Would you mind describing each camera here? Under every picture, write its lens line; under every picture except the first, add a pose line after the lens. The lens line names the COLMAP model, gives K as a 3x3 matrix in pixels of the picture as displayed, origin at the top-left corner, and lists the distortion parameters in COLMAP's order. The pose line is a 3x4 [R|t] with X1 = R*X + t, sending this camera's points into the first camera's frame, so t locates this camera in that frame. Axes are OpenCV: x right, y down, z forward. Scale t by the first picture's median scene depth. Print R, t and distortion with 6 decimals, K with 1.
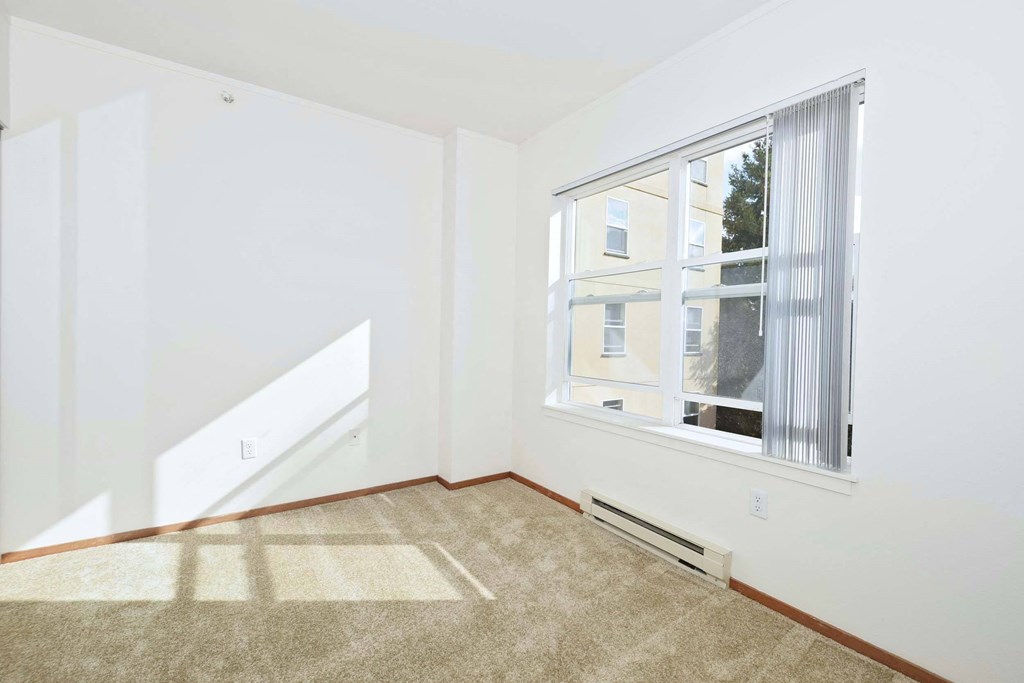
lens RADIAL K [[447.5, 0, 514.3], [0, 447.5, 338.5], [0, 0, 1]] dist [0.002005, -0.000749]
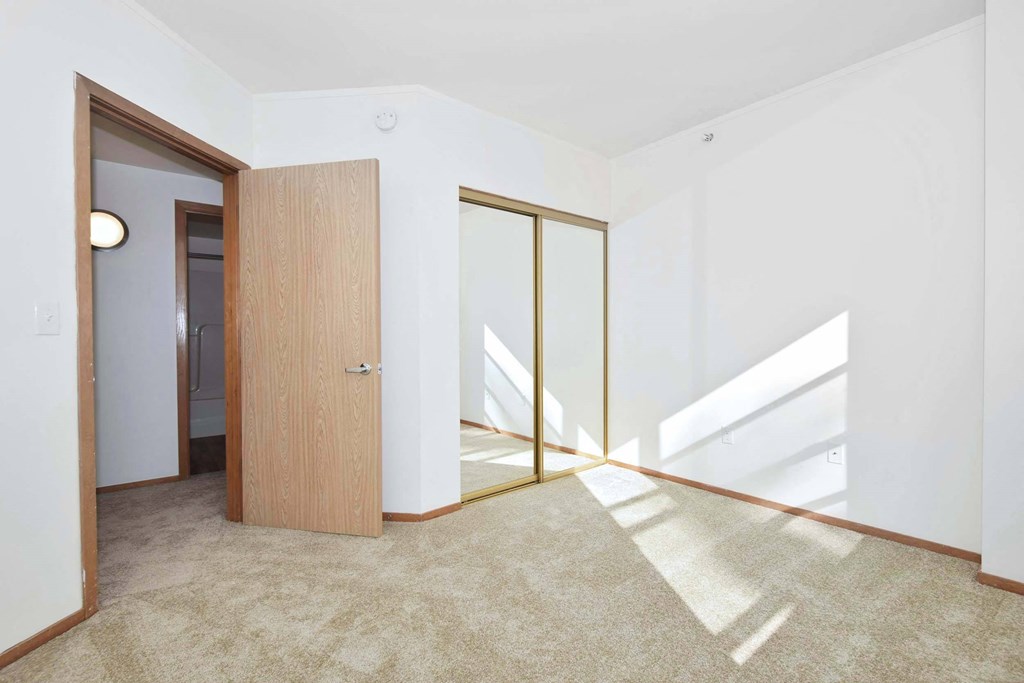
lens RADIAL K [[447.5, 0, 515.2], [0, 447.5, 335.2], [0, 0, 1]] dist [0.002005, -0.000749]
pose [[0.103847, -0.013577, -0.994501, 0.466924], [-0.001748, 0.999903, -0.013834, 0.015336], [0.994592, 0.003175, 0.103813, 0.358342]]
